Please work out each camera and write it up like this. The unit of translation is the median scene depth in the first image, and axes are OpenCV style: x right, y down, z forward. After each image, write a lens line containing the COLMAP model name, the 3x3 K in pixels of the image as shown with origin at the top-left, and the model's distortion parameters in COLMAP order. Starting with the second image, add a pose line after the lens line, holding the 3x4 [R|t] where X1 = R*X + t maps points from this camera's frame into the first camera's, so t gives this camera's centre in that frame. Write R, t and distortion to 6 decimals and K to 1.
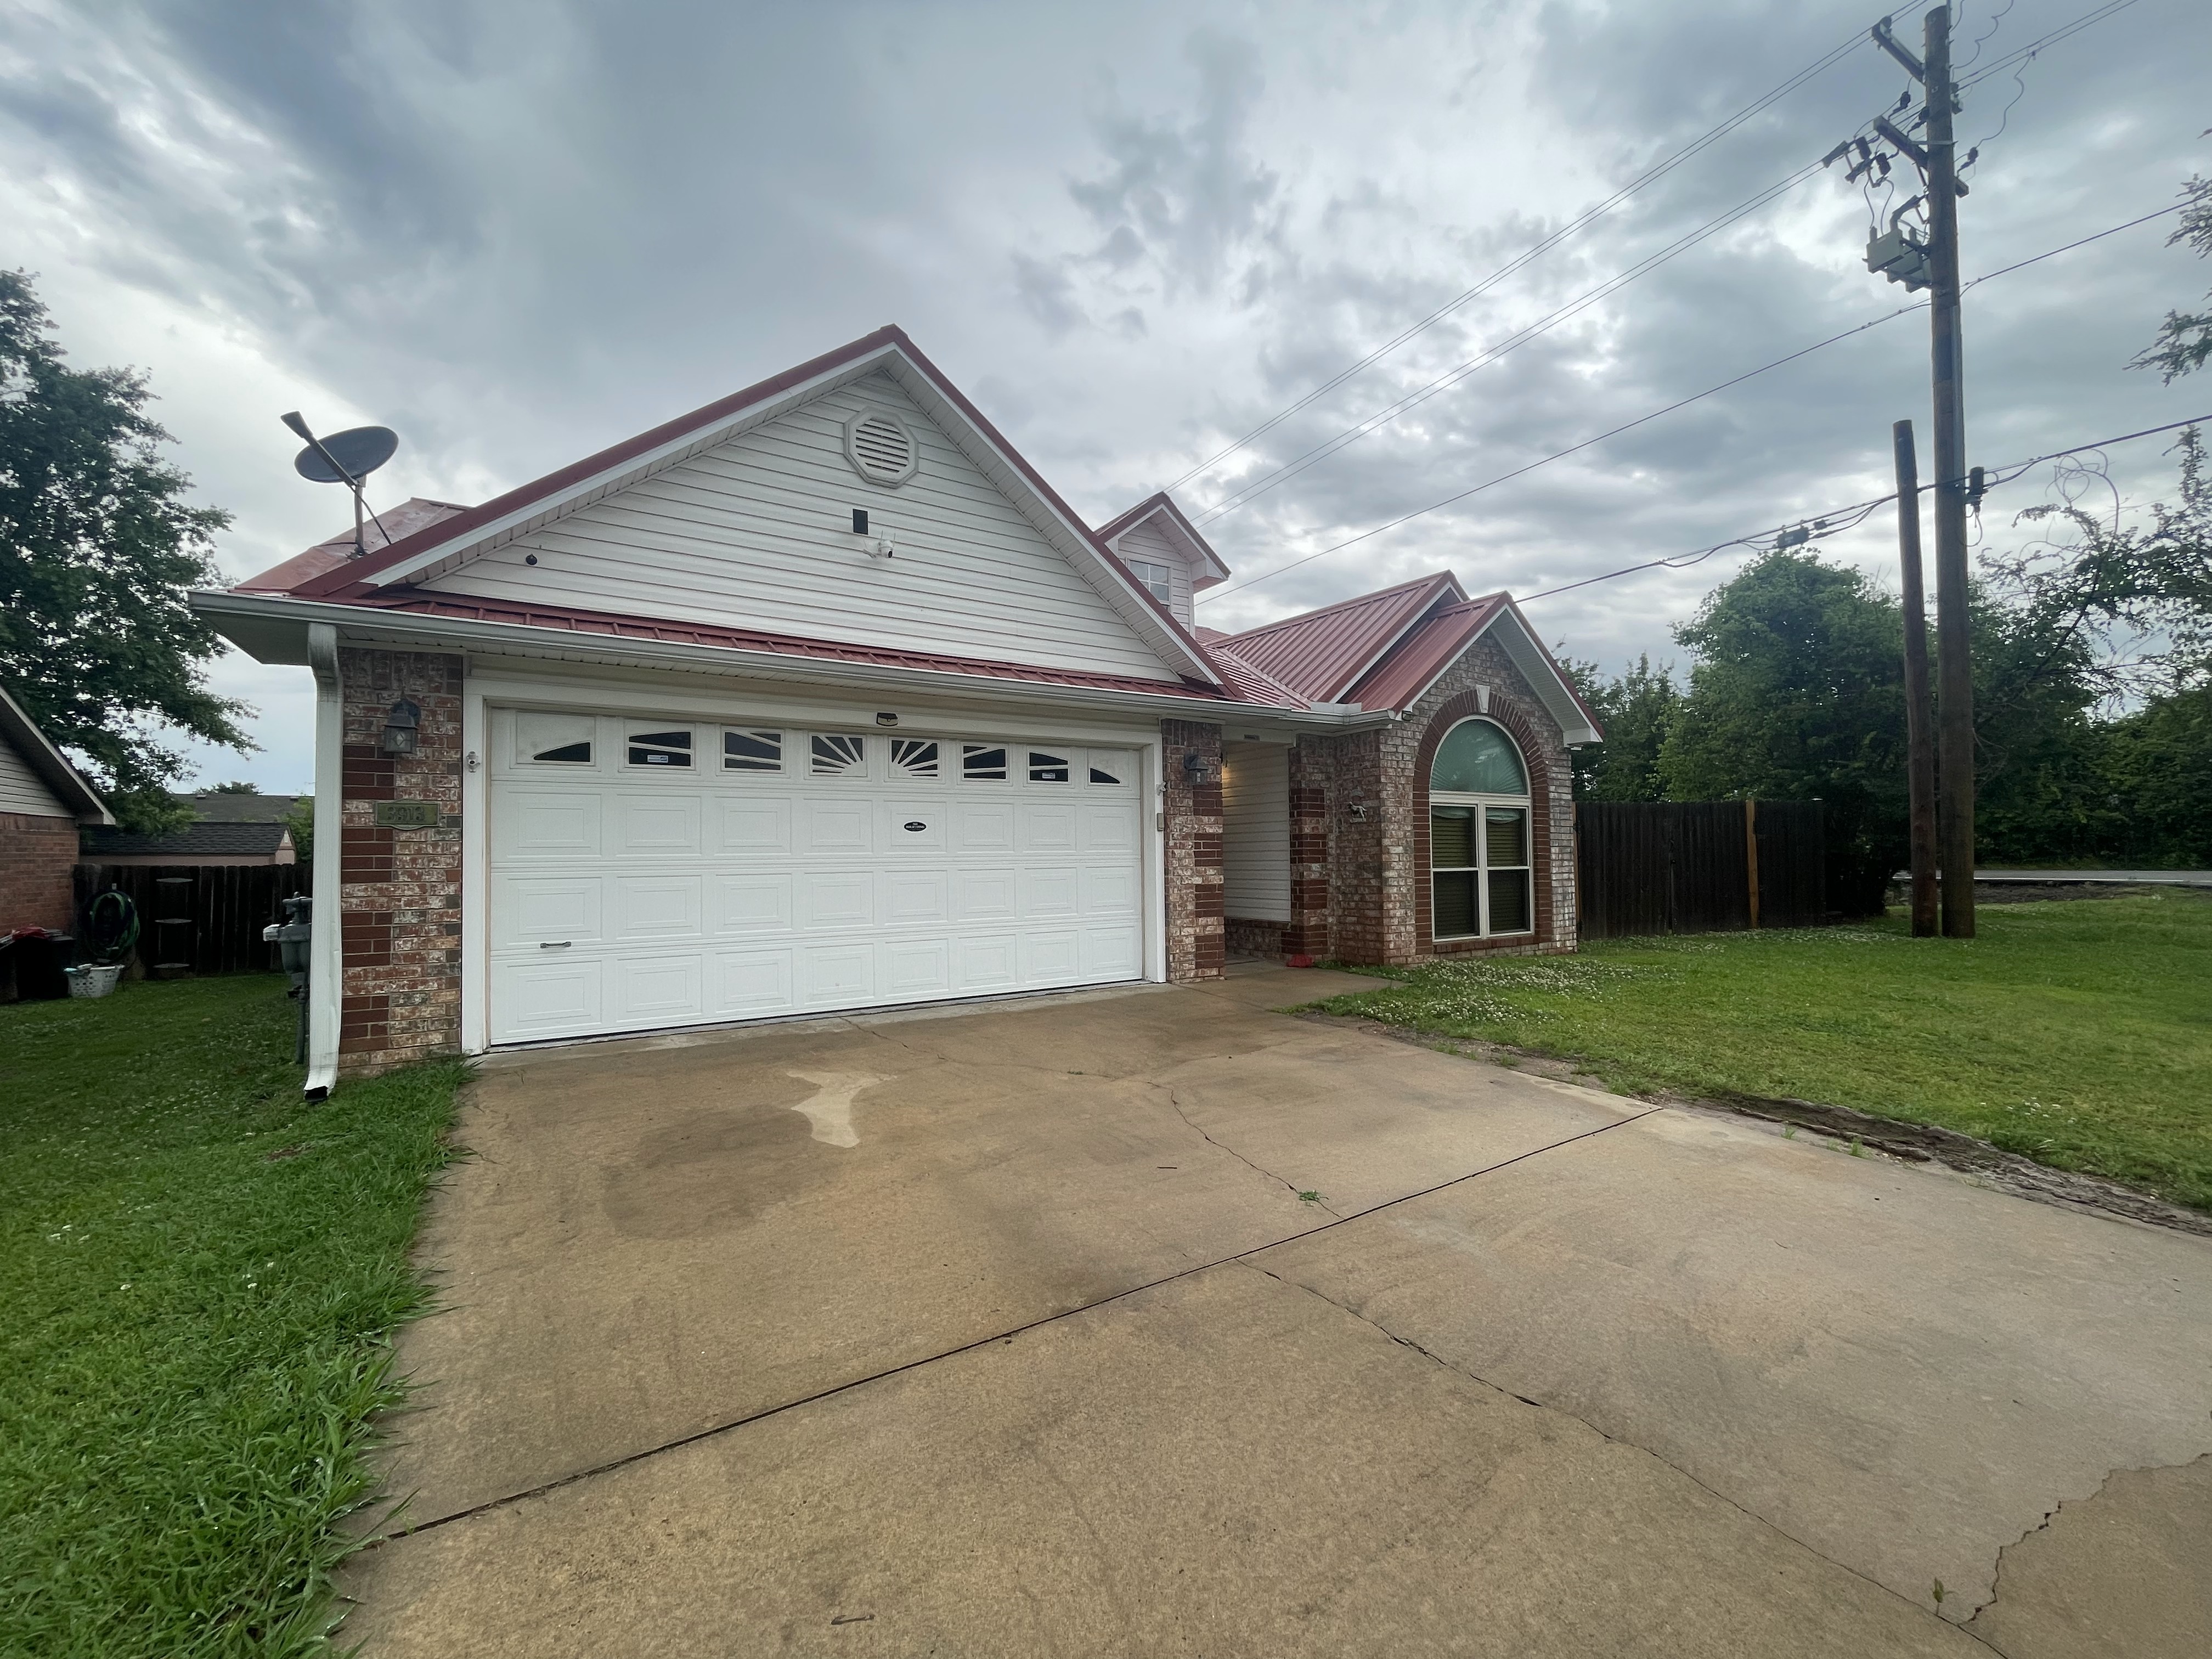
lens RADIAL K [[895.8, 0, 1104.2], [0, 895.8, 826.7], [0, 0, 1]] dist [-0.001592, -0.000605]
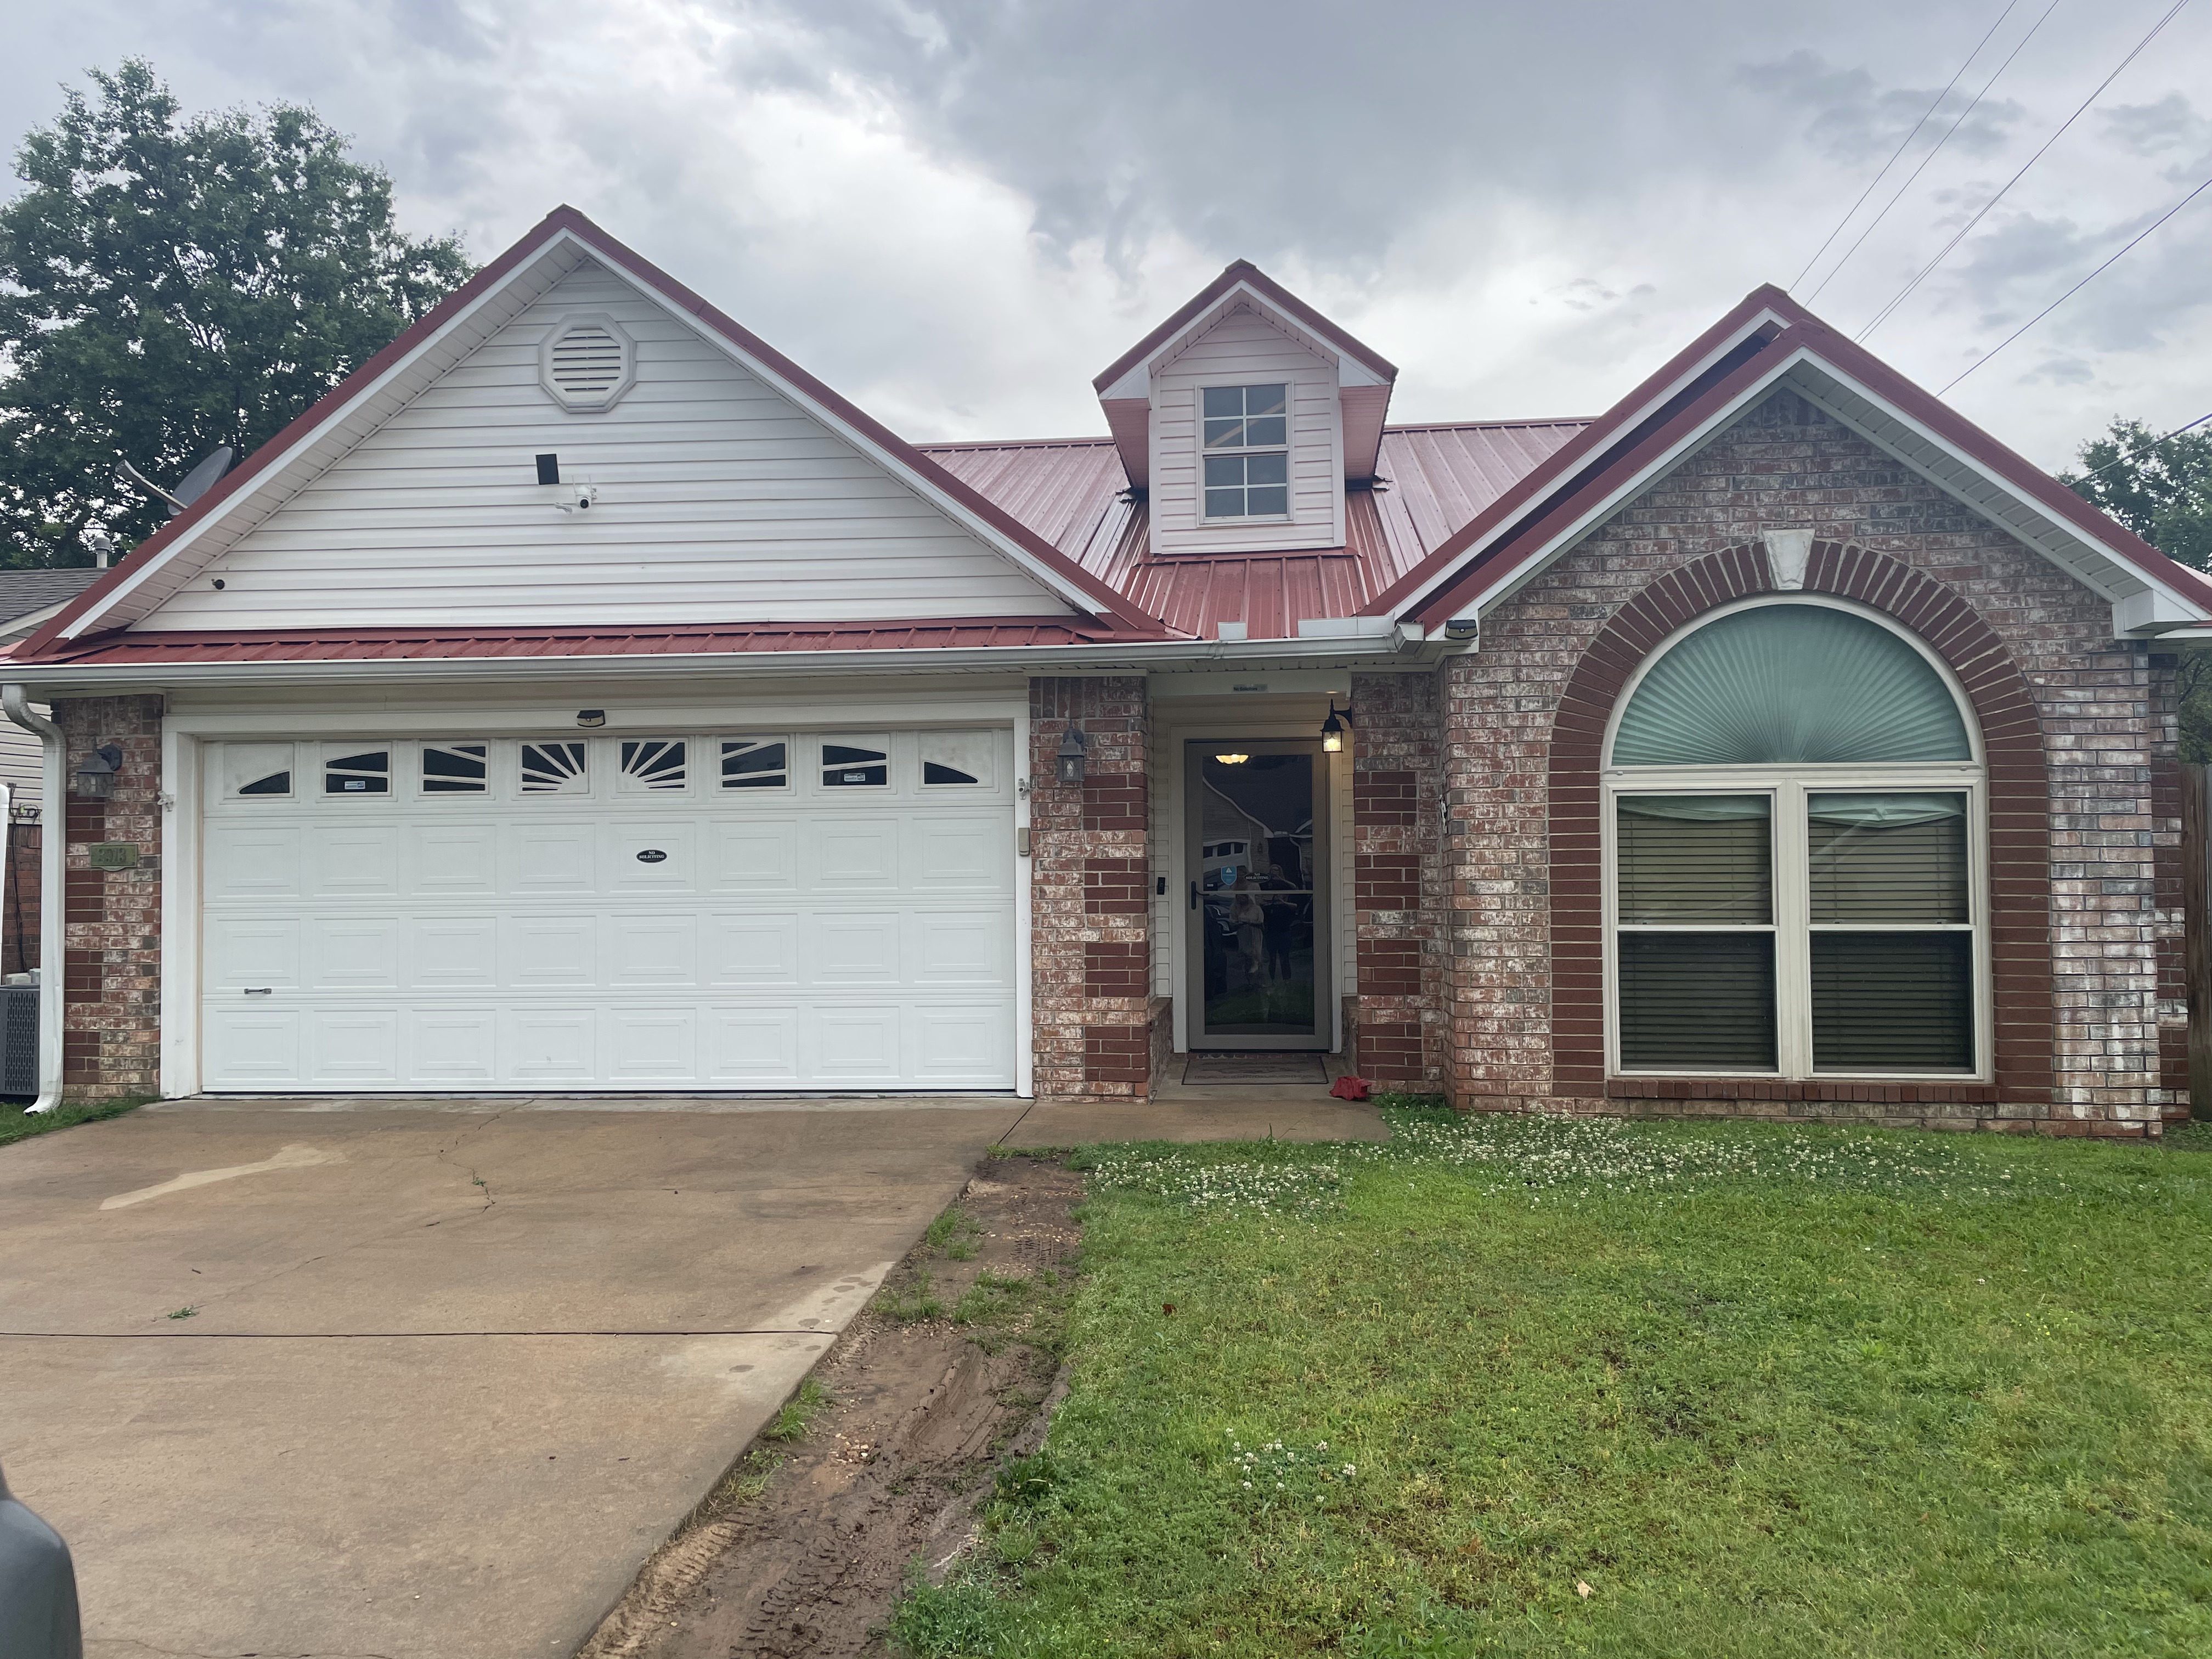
lens RADIAL K [[1658.6, 0, 1106.7], [0, 1658.6, 822.5], [0, 0, 1]] dist [0.102733, -0.130946]
pose [[0.782870, -0.016778, -0.621959, 0.987140], [0.020826, 0.999783, -0.000756, -0.020170], [0.621837, -0.012362, 0.783049, 0.146399]]
